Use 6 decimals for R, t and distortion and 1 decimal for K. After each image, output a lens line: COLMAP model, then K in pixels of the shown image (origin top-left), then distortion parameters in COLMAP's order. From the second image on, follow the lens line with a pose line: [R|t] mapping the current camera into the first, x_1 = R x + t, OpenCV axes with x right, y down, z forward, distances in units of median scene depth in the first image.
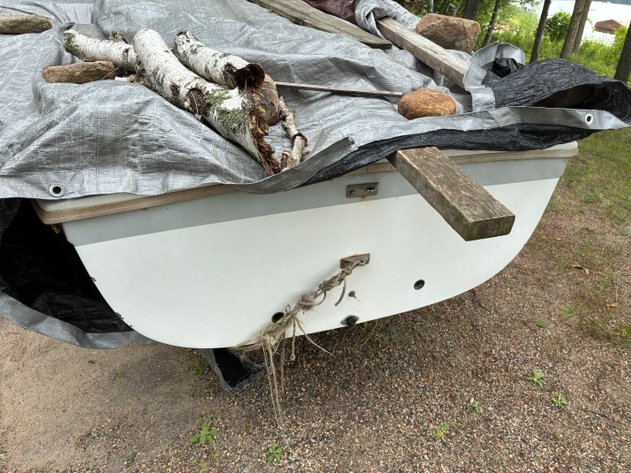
lens RADIAL K [[472.8, 0, 315.5], [0, 472.8, 236.5], [0, 0, 1]] dist [0.027425, 0.002122]
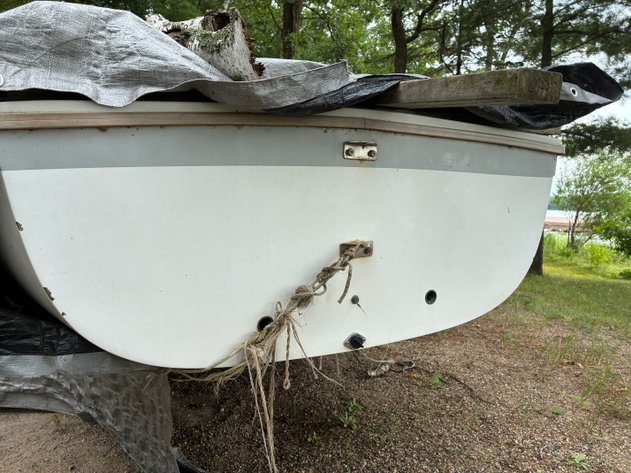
lens RADIAL K [[484.2, 0, 304.4], [0, 484.2, 236.3], [0, 0, 1]] dist [0.042175, -0.062050]
pose [[0.991974, -0.039681, 0.120050, -0.105904], [0.083755, 0.917506, -0.388802, 0.351726], [-0.094719, 0.395736, 0.913467, 0.239020]]
